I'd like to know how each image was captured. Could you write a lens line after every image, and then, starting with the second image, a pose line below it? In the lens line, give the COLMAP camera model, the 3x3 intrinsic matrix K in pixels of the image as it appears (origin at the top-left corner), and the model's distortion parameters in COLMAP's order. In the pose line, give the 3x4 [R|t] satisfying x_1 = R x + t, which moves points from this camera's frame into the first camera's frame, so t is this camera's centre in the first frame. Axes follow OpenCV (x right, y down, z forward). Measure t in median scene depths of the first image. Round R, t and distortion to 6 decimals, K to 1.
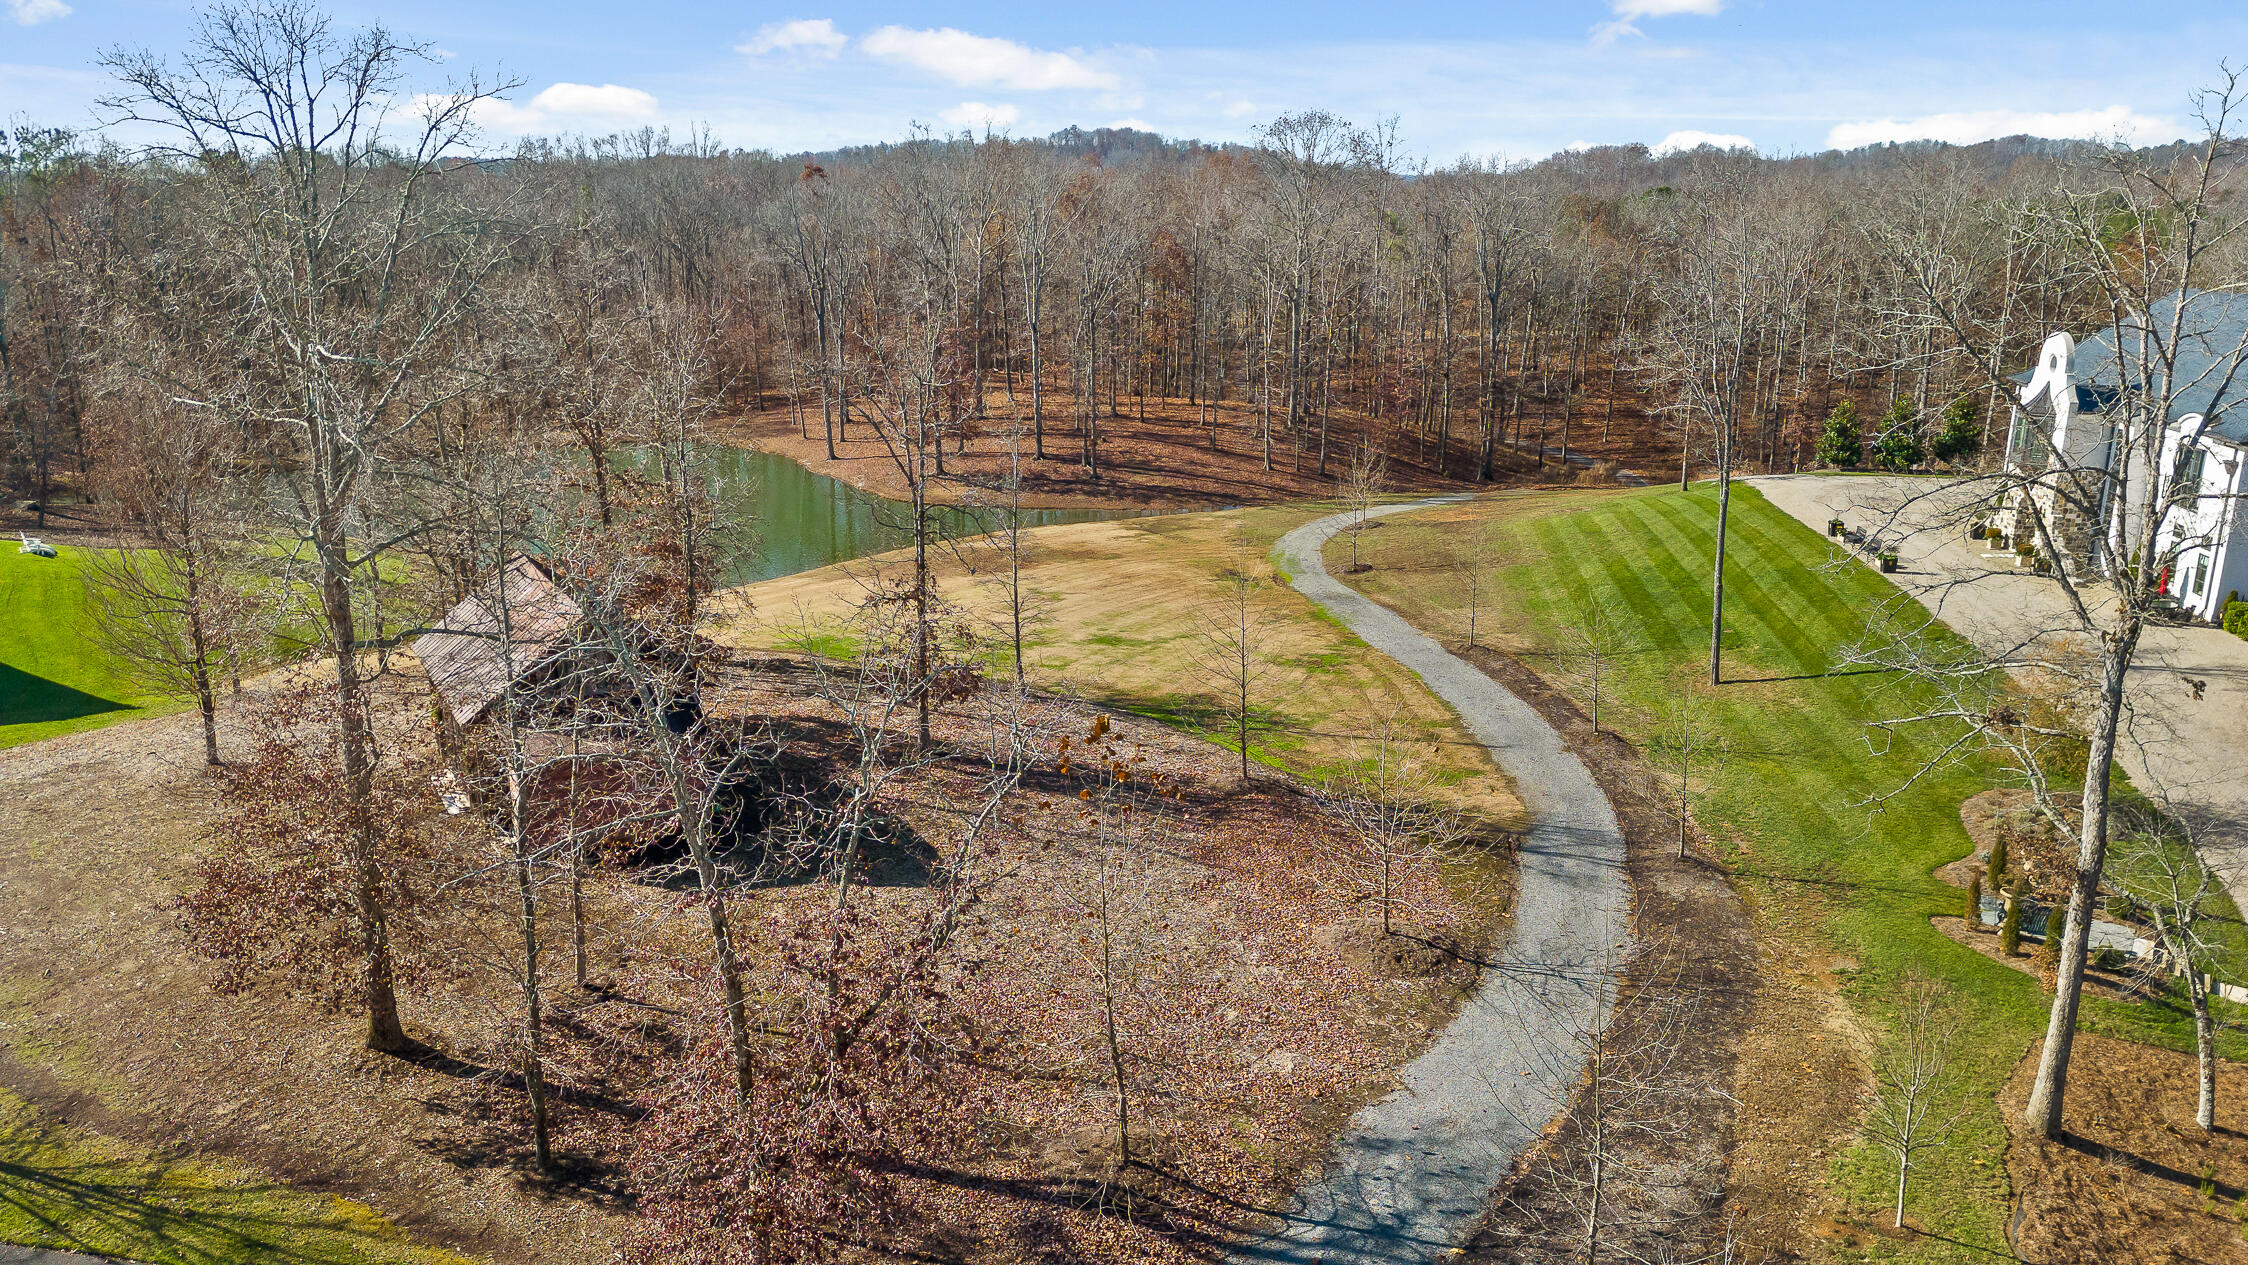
lens RADIAL K [[1546.4, 0, 1125.0], [0, 1546.4, 662.3], [0, 0, 1]] dist [0.144782, -0.090533]
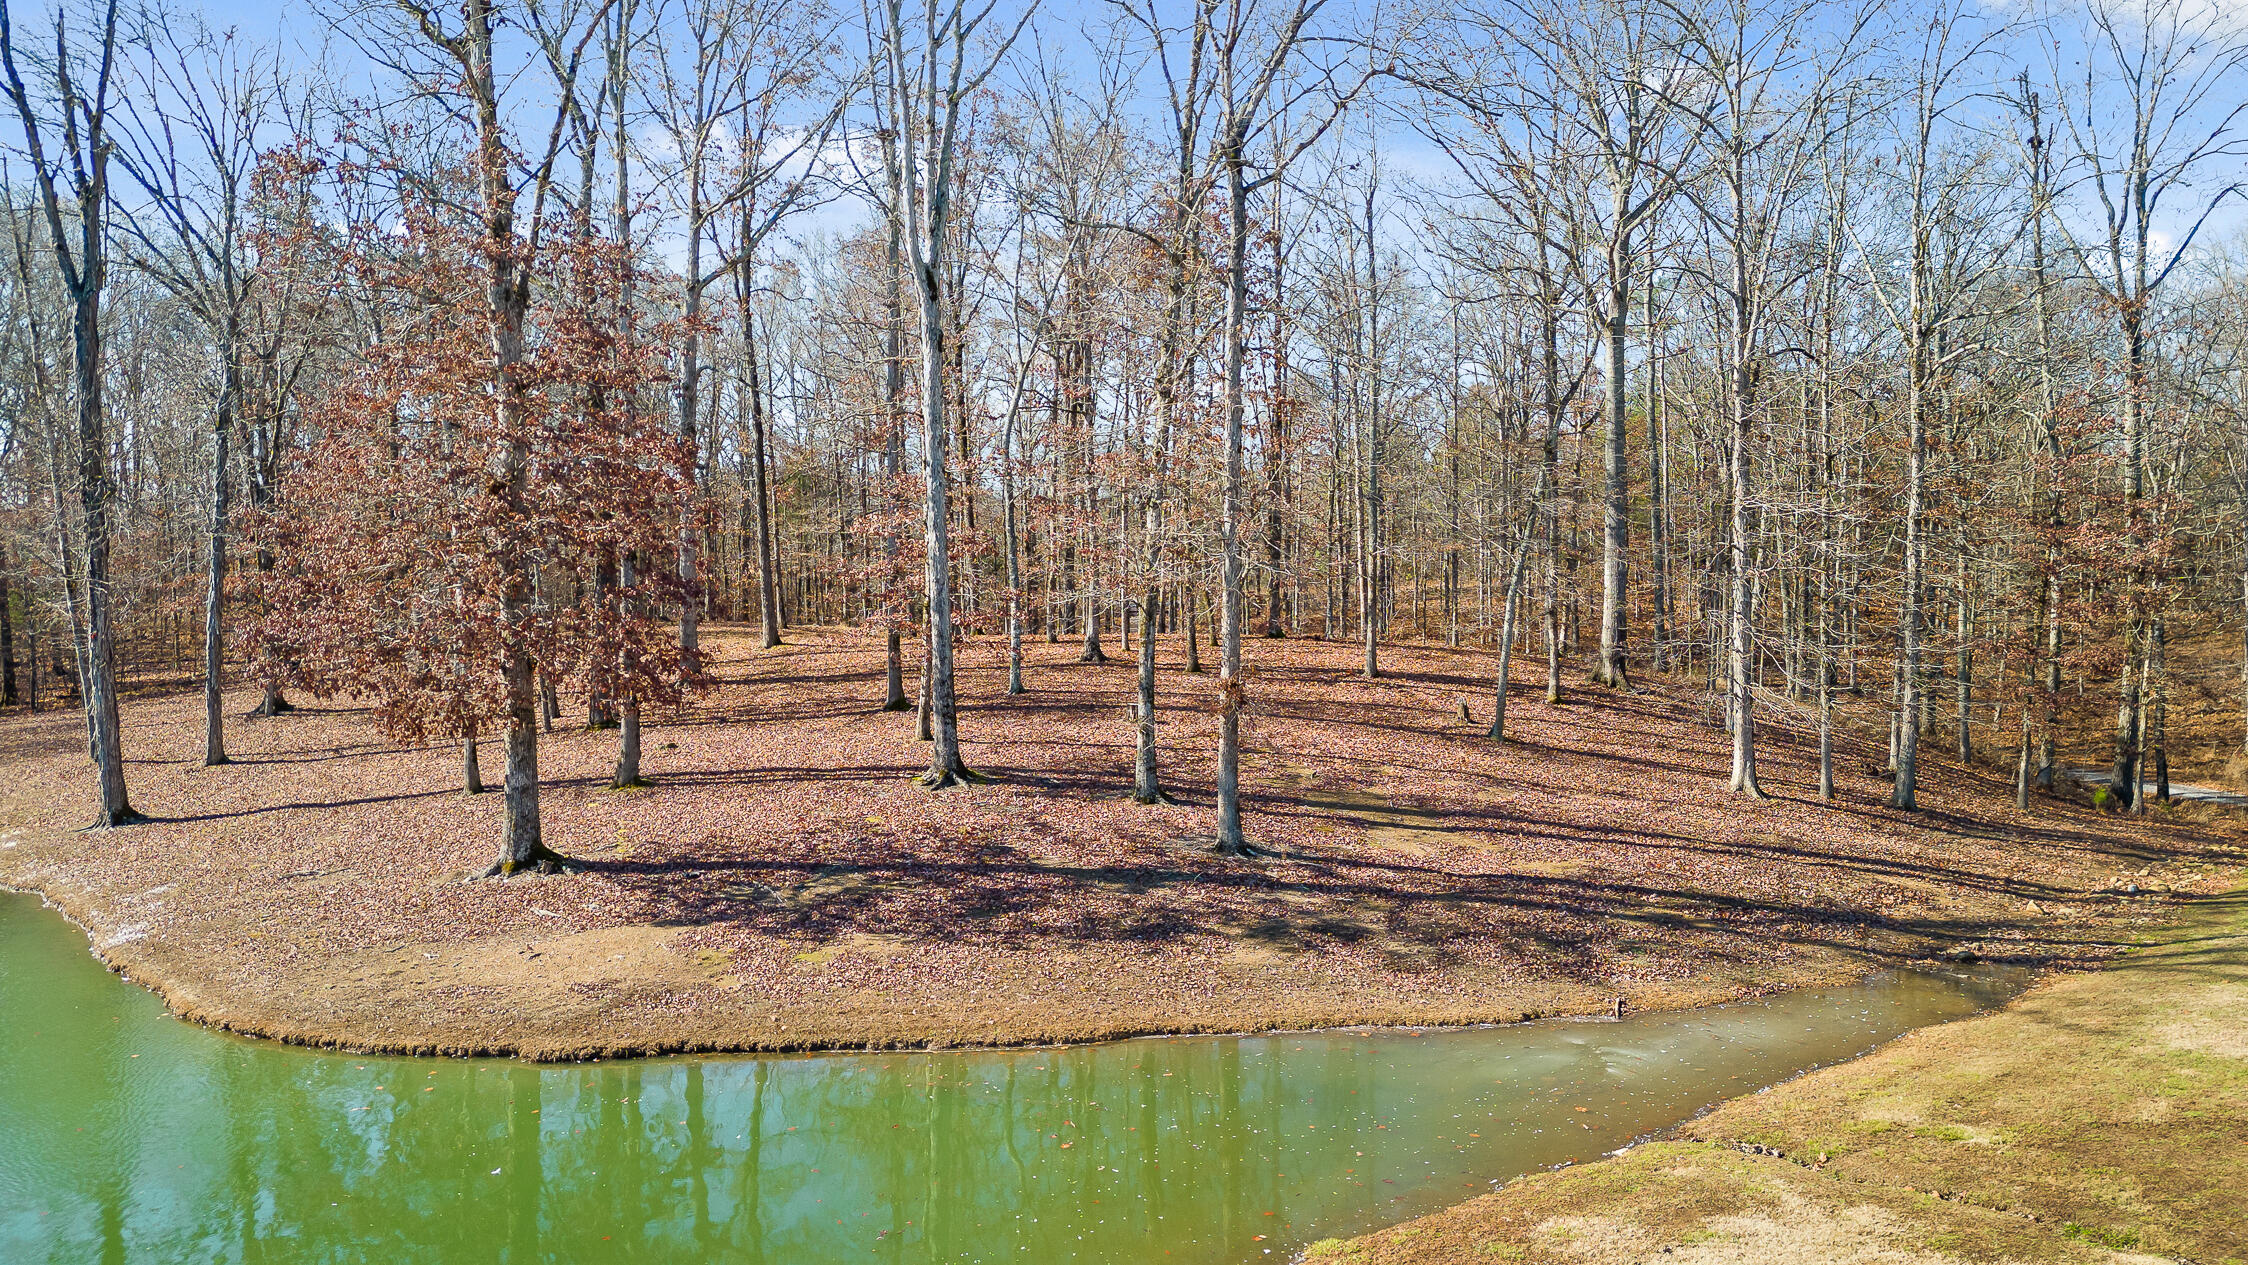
lens RADIAL K [[1575.9, 0, 1124.0], [0, 1575.9, 632.5], [0, 0, 1]] dist [0.085101, -0.093699]
pose [[0.979511, -0.014524, 0.200865, -0.106369], [0.062007, 0.970693, -0.232186, -0.127055], [-0.191606, 0.239884, 0.951705, 1.008566]]
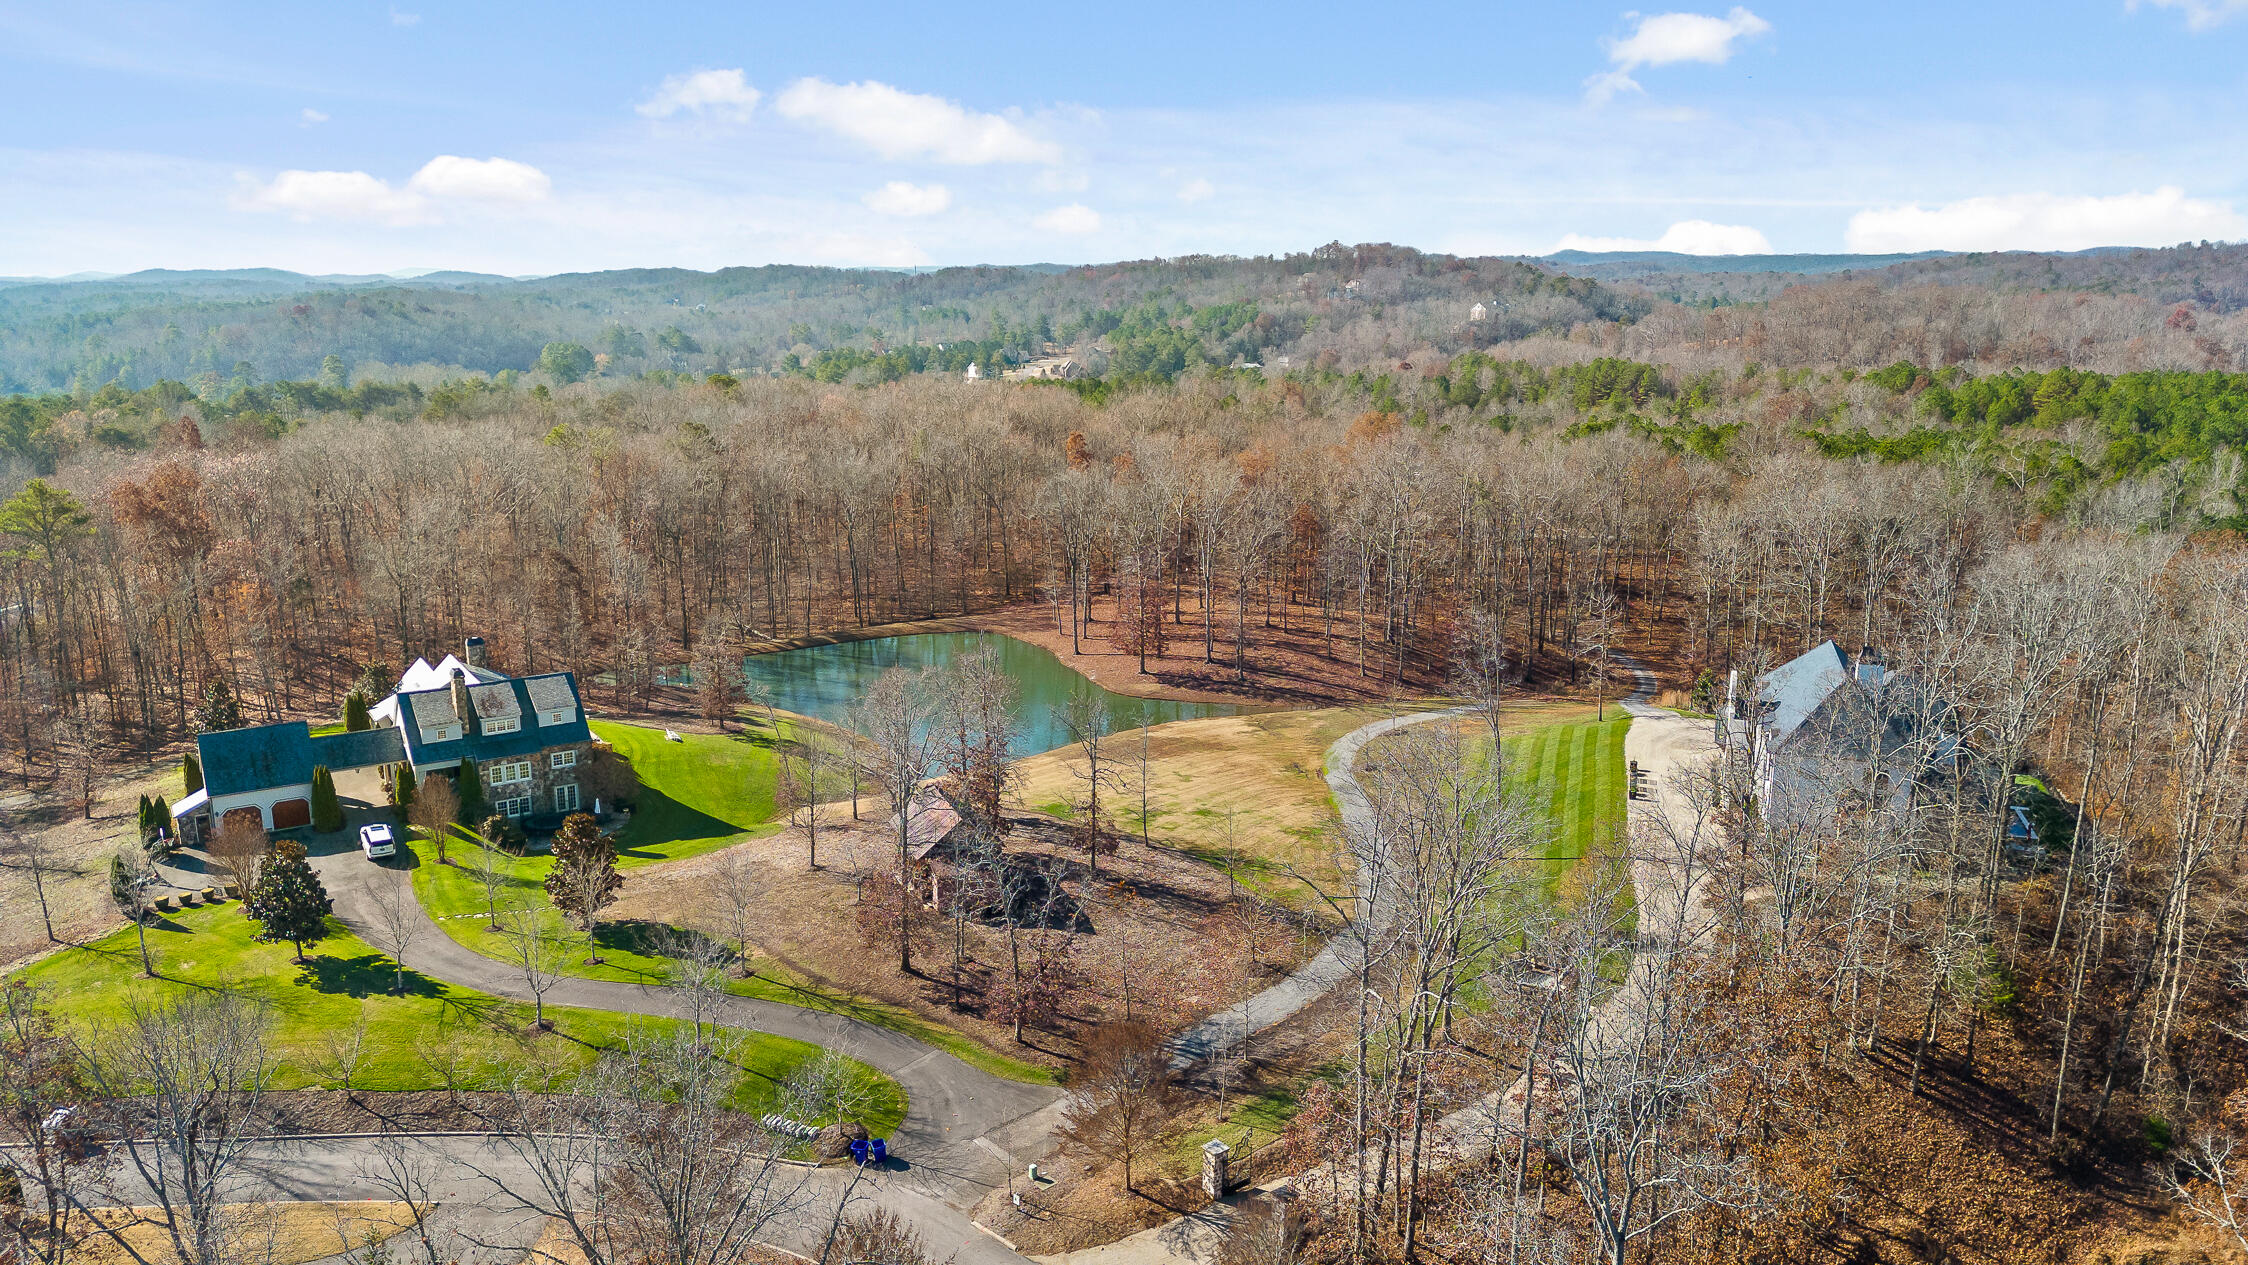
lens RADIAL K [[1565.1, 0, 1124.0], [0, 1565.1, 632.5], [0, 0, 1]] dist [0.104258, -0.096708]
pose [[0.985560, 0.029992, -0.166648, 0.158664], [-0.040741, 0.997278, -0.061460, -0.086352], [0.164351, 0.067362, 0.984099, -0.701138]]
